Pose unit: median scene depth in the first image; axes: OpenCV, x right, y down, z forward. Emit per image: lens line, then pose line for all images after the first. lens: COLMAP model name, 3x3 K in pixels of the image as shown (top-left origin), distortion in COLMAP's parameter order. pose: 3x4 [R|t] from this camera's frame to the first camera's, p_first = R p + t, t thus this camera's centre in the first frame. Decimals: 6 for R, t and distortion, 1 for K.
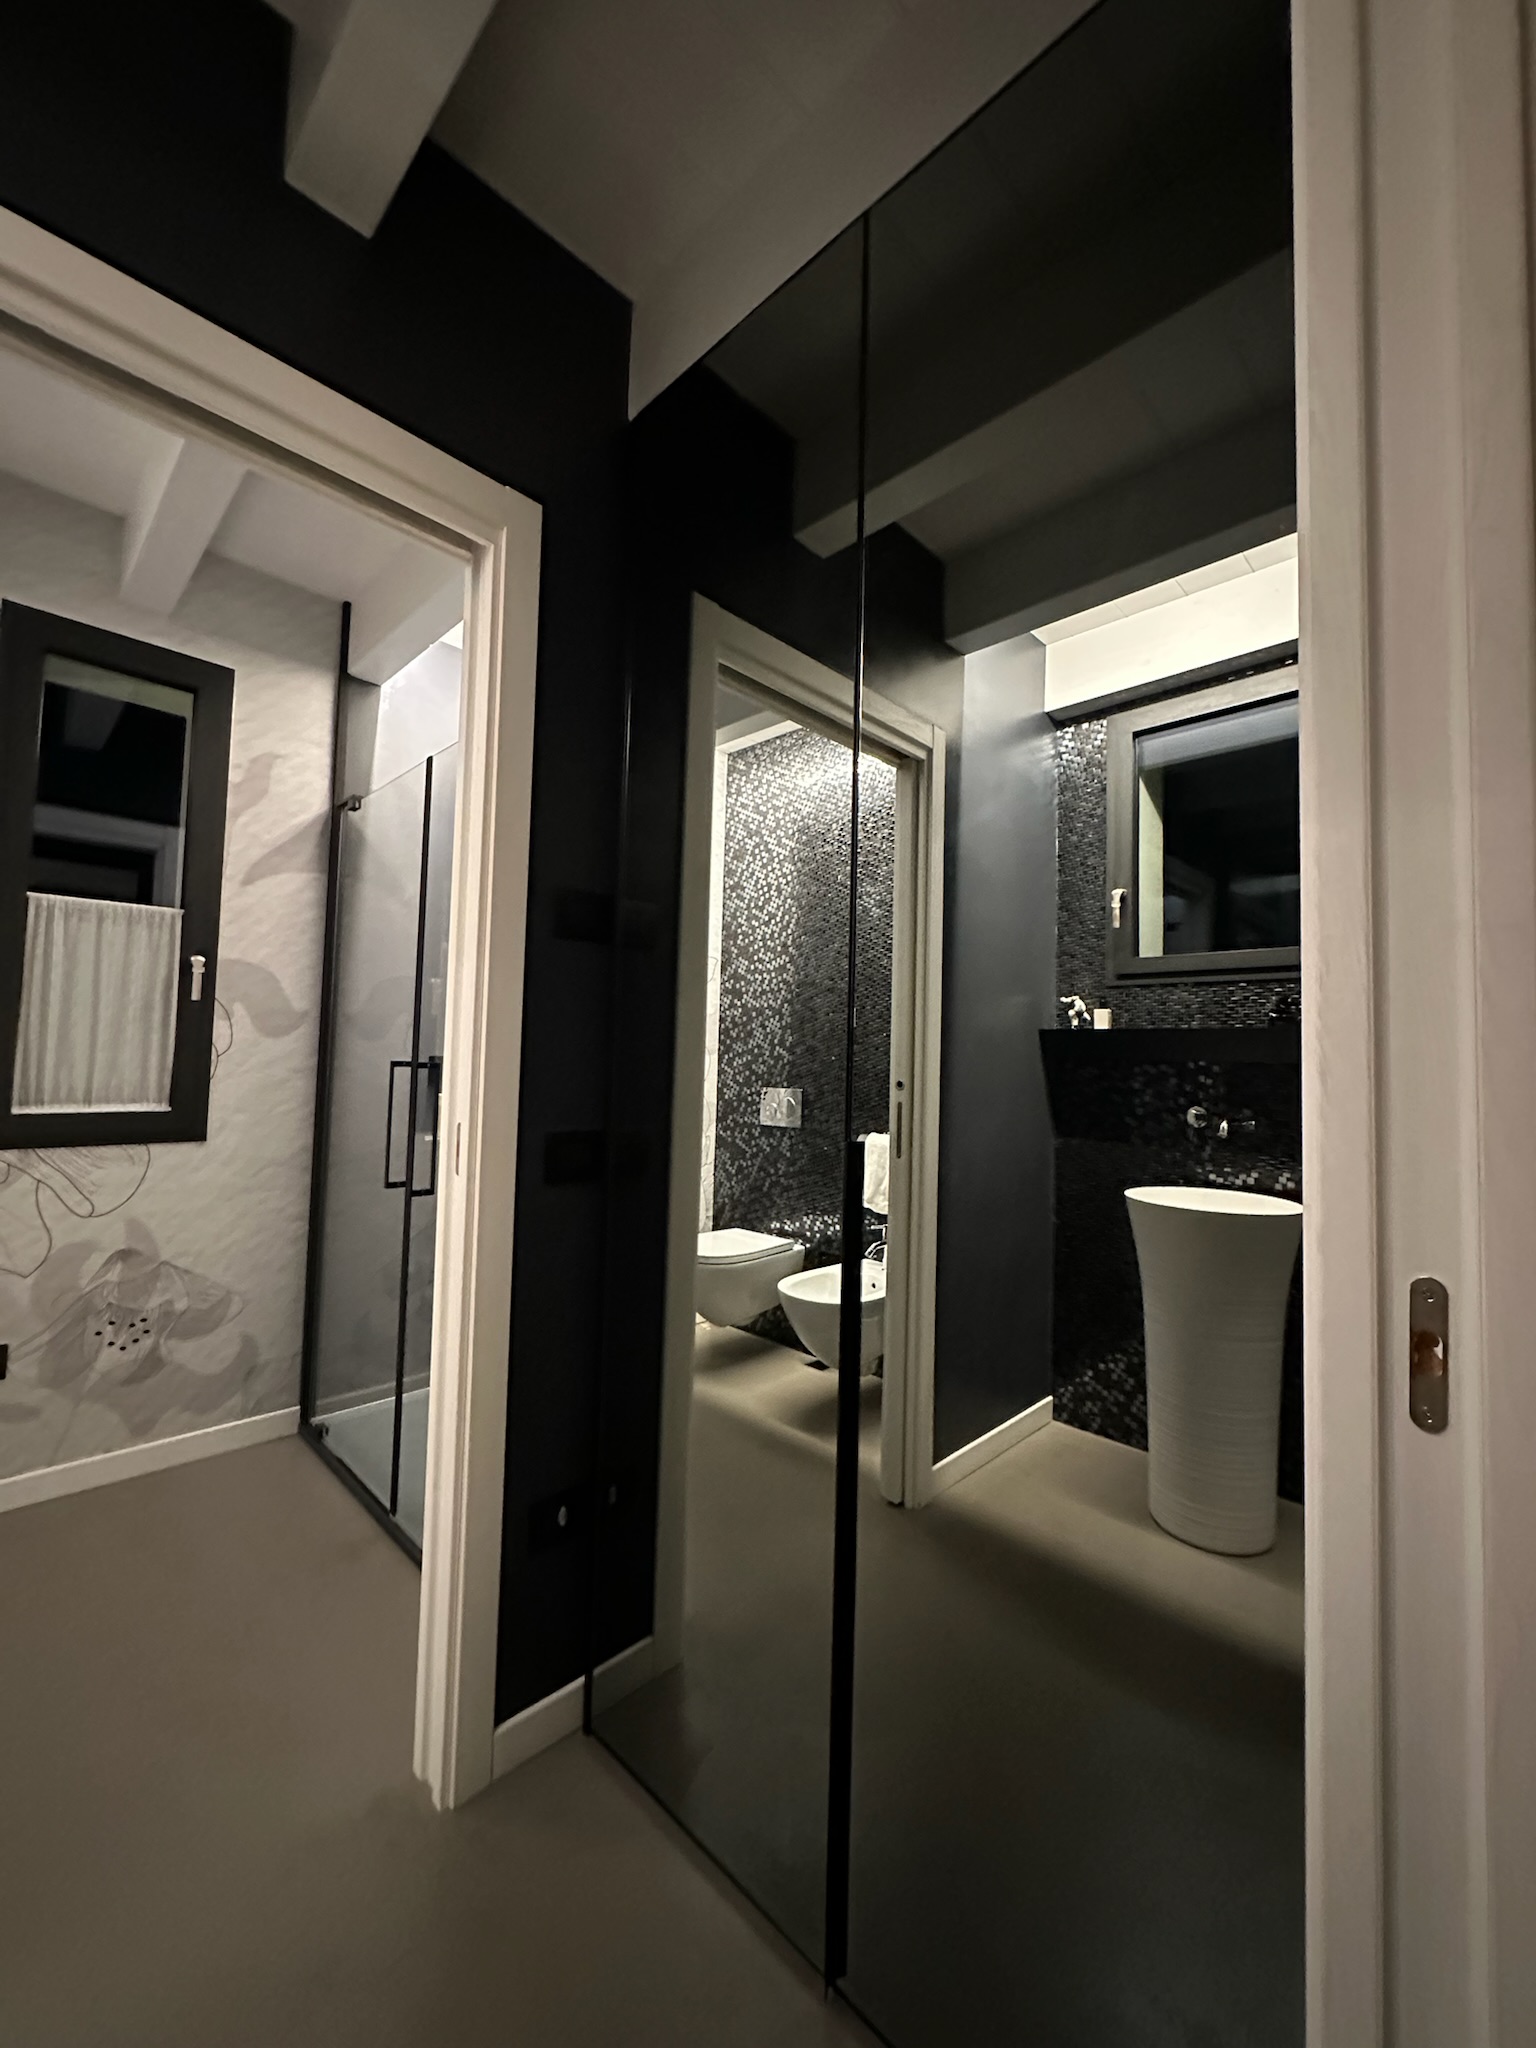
lens RADIAL K [[824.8, 0, 779.7], [0, 824.8, 1021.7], [0, 0, 1]] dist [-0.000674, 0.000026]
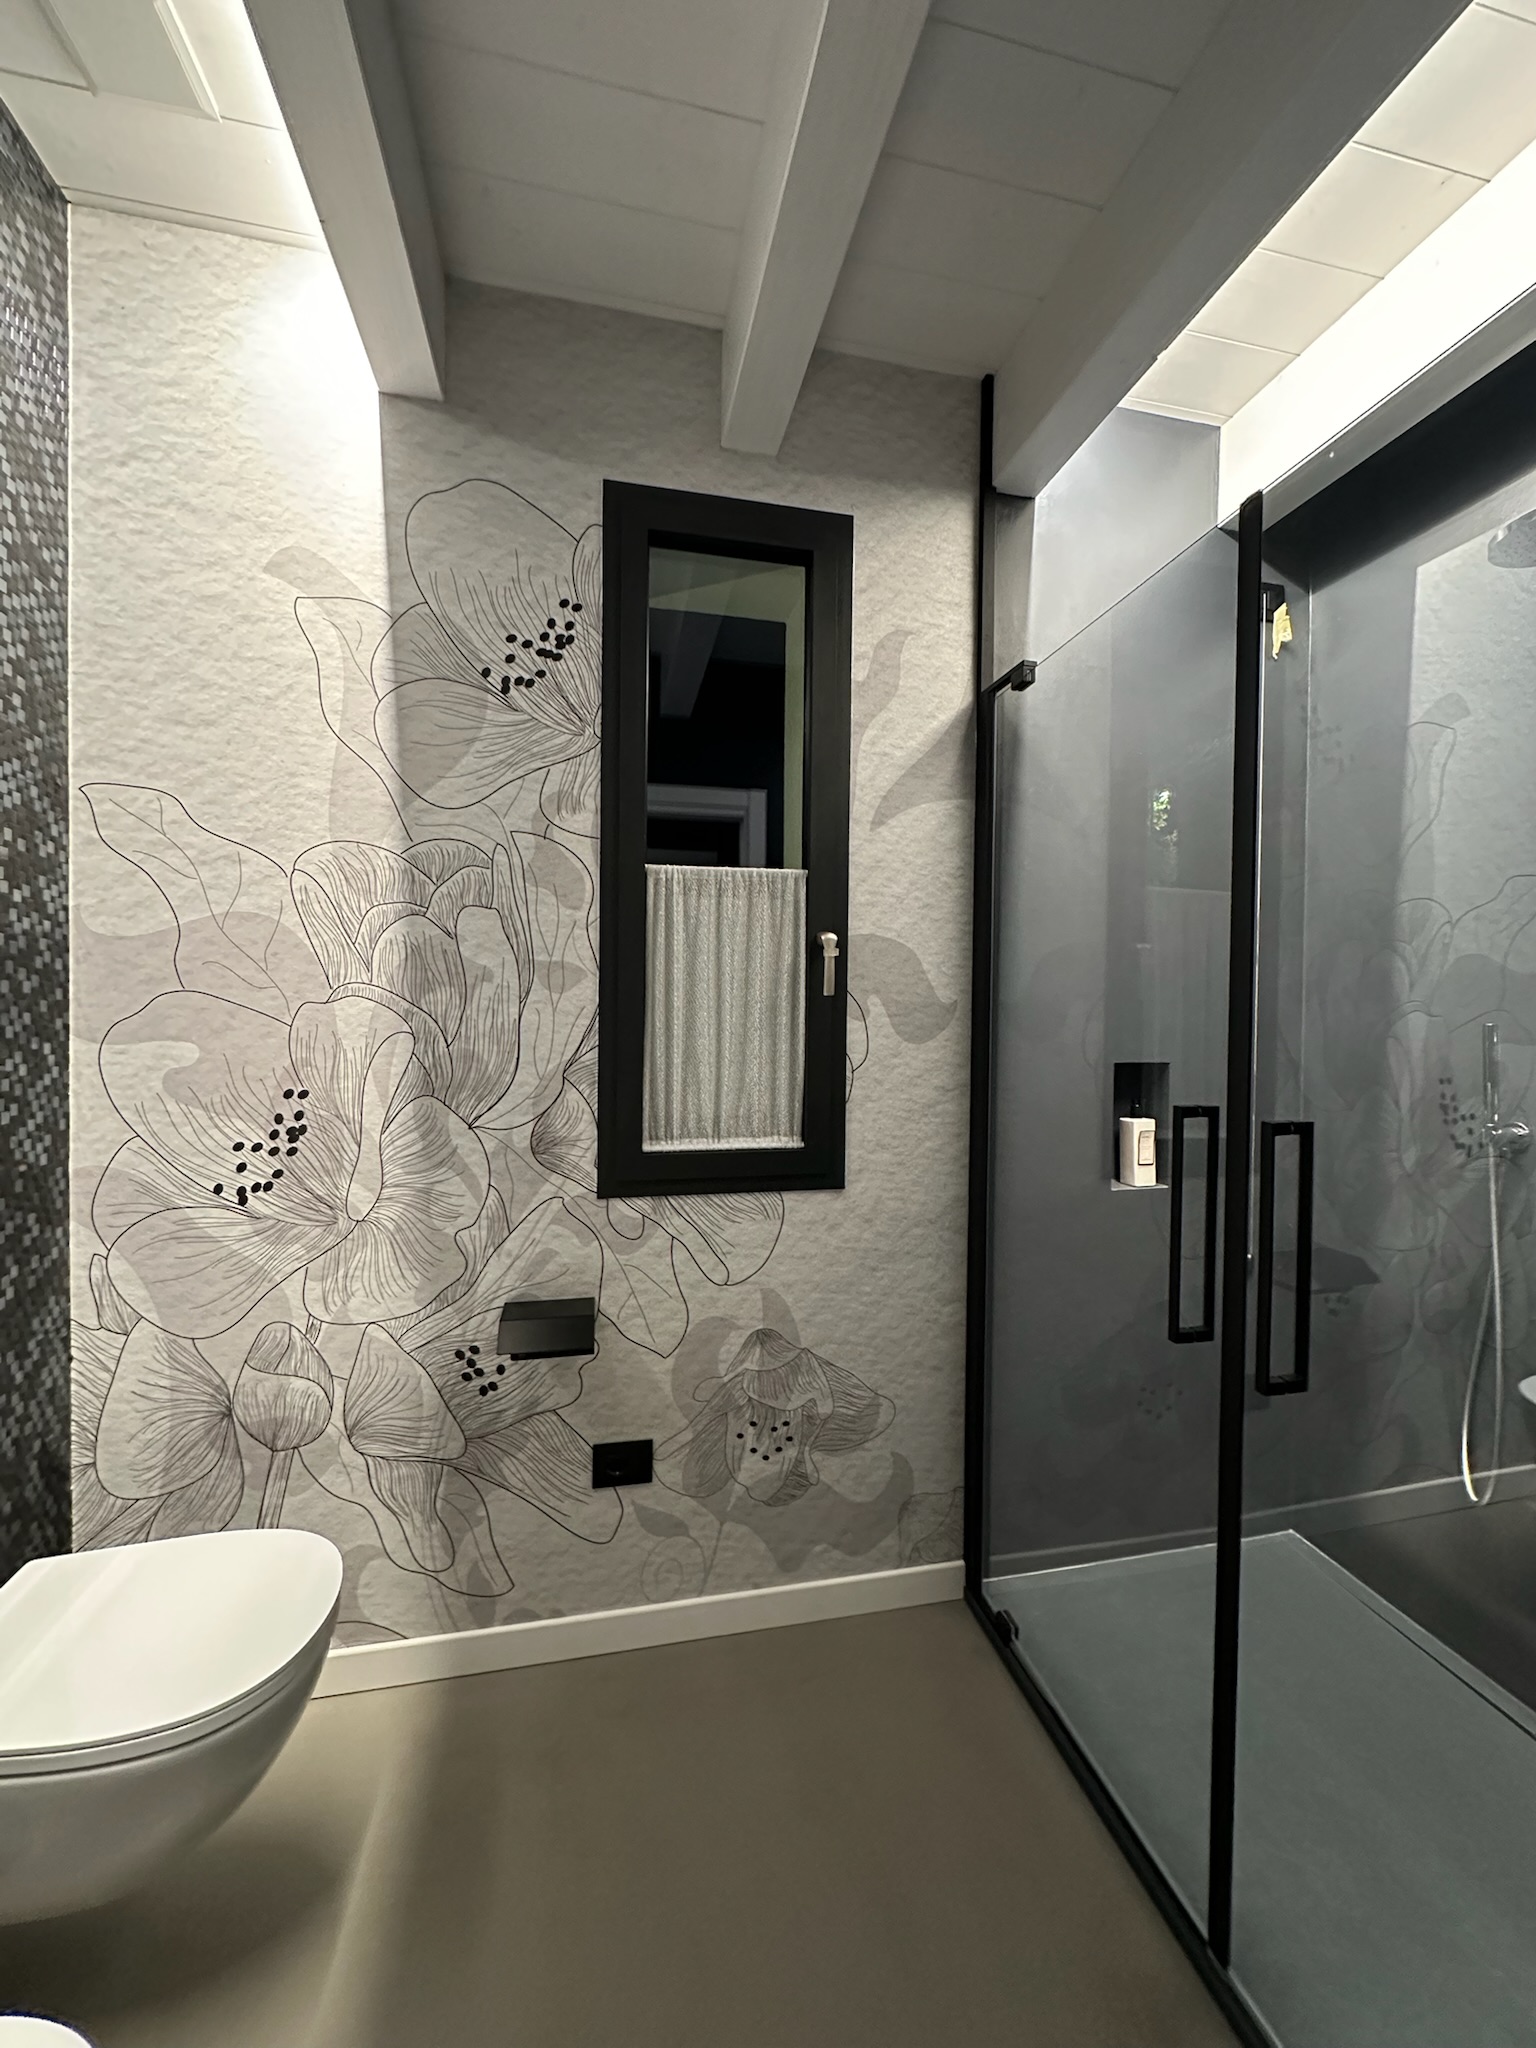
lens RADIAL K [[815.0, 0, 770.2], [0, 815.0, 1023.0], [0, 0, 1]] dist [-0.001549, 0.000569]
pose [[0.838103, -0.007059, -0.545466, -0.361534], [0.037862, 0.998258, 0.045256, -0.035701], [0.544196, -0.058582, 0.836910, 0.376919]]
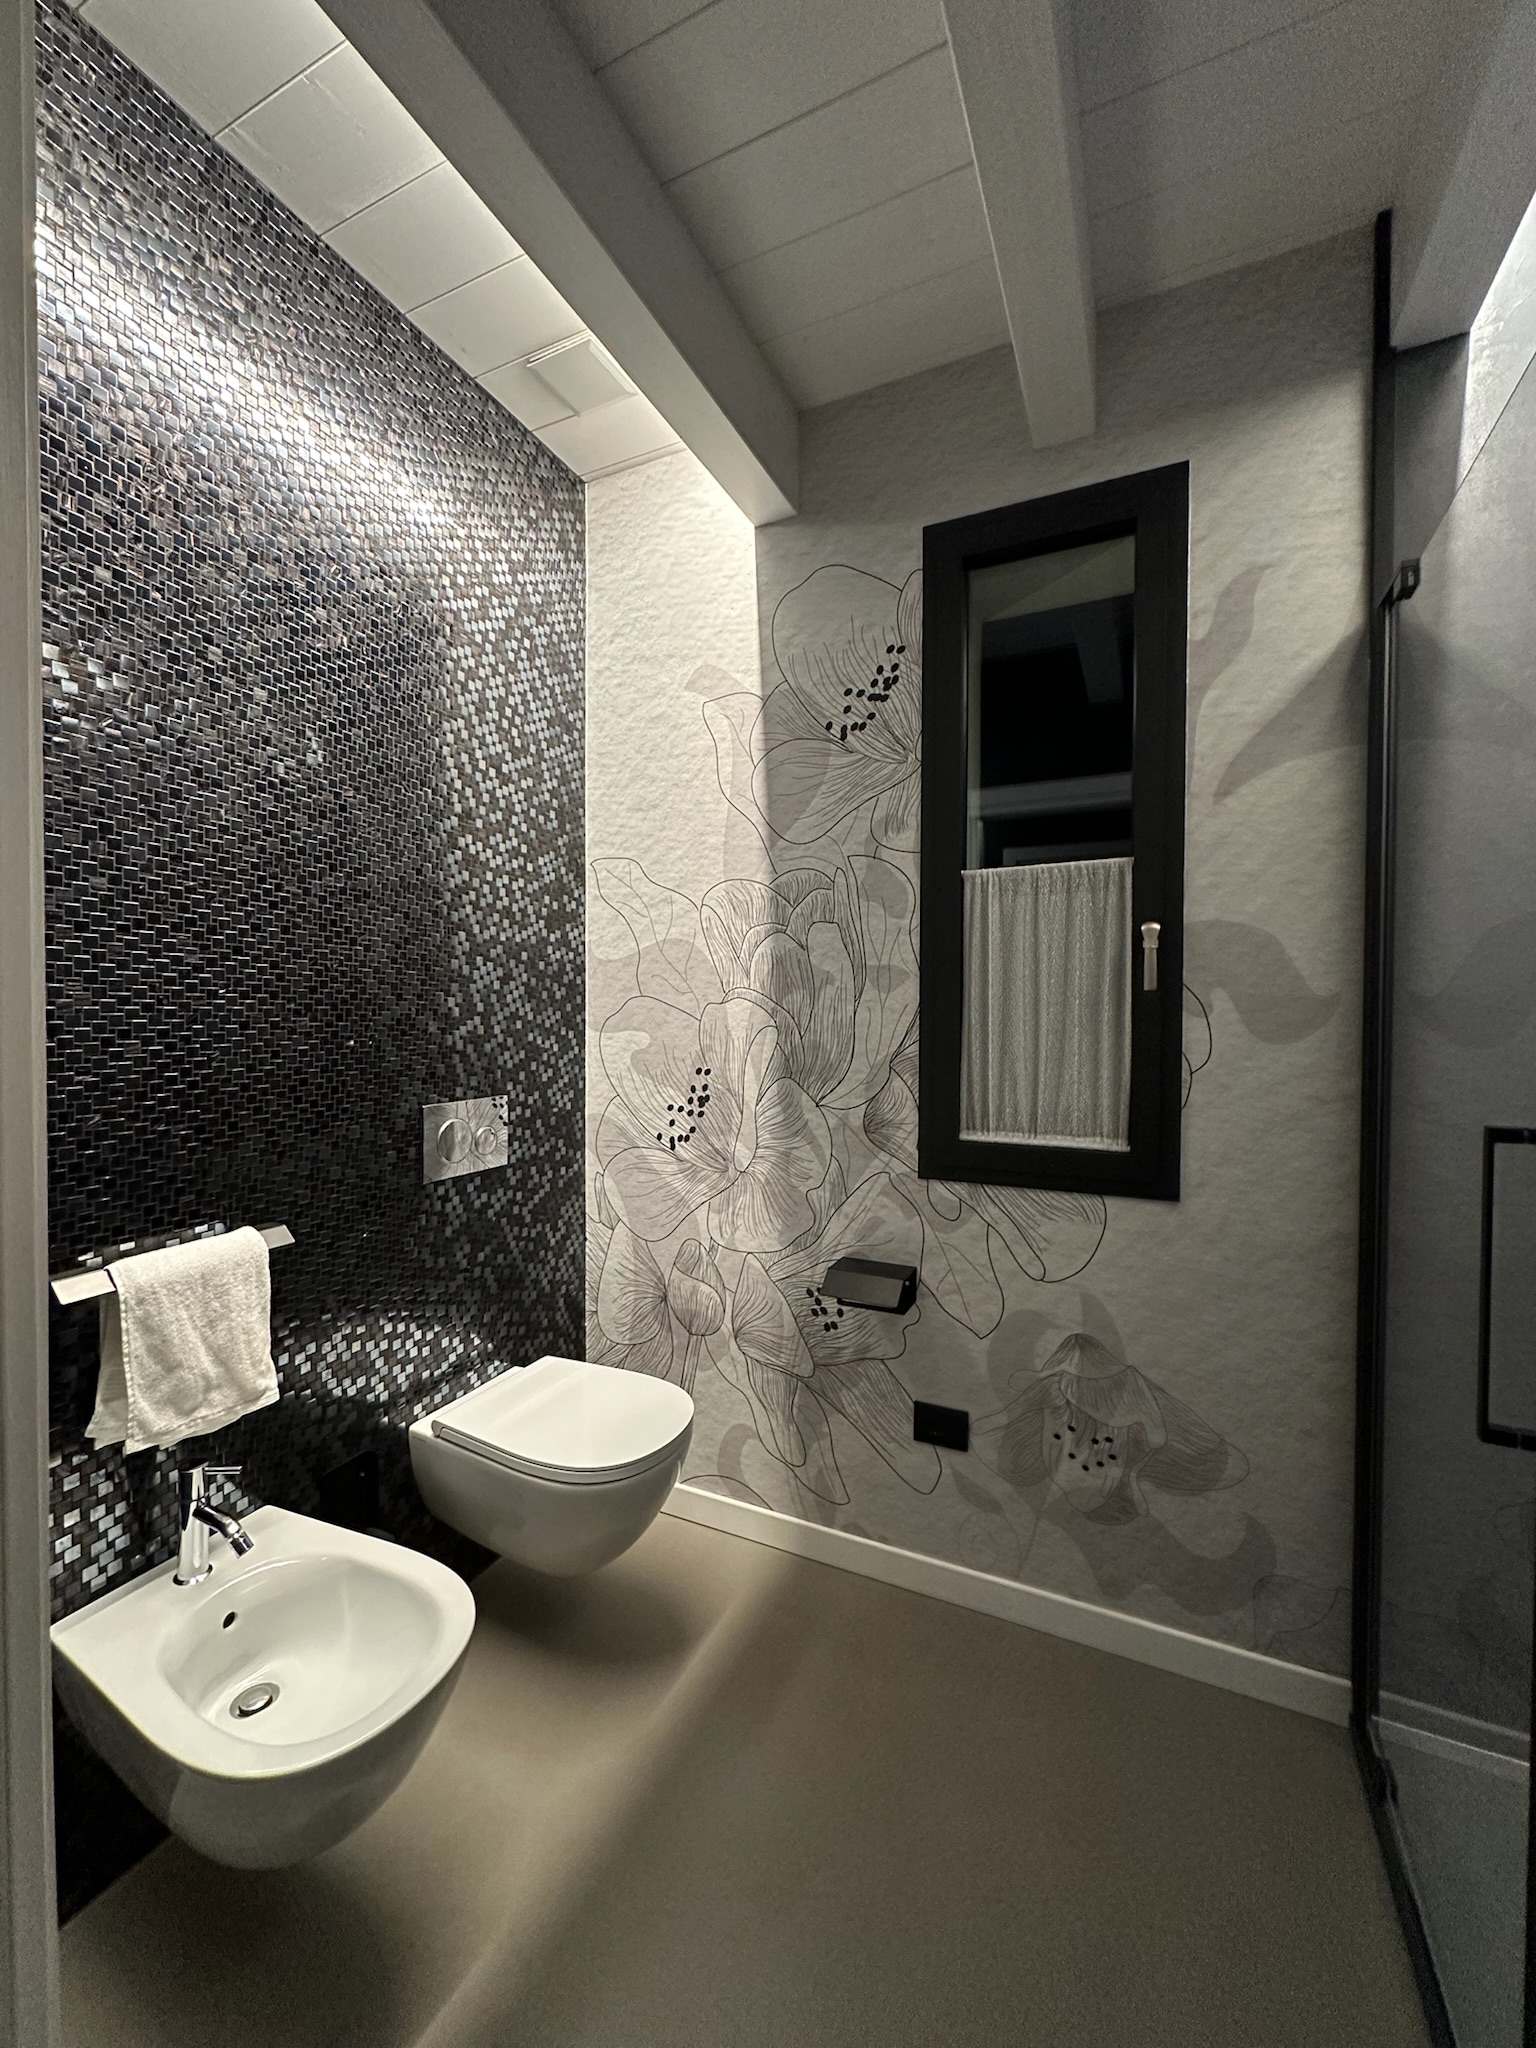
lens RADIAL K [[815.0, 0, 770.2], [0, 815.0, 1023.0], [0, 0, 1]] dist [-0.001549, 0.000569]
pose [[0.332905, -0.007211, -0.942933, -0.191255], [0.052036, 0.998588, 0.010735, -0.022087], [0.941524, -0.052640, 0.332810, 0.487266]]
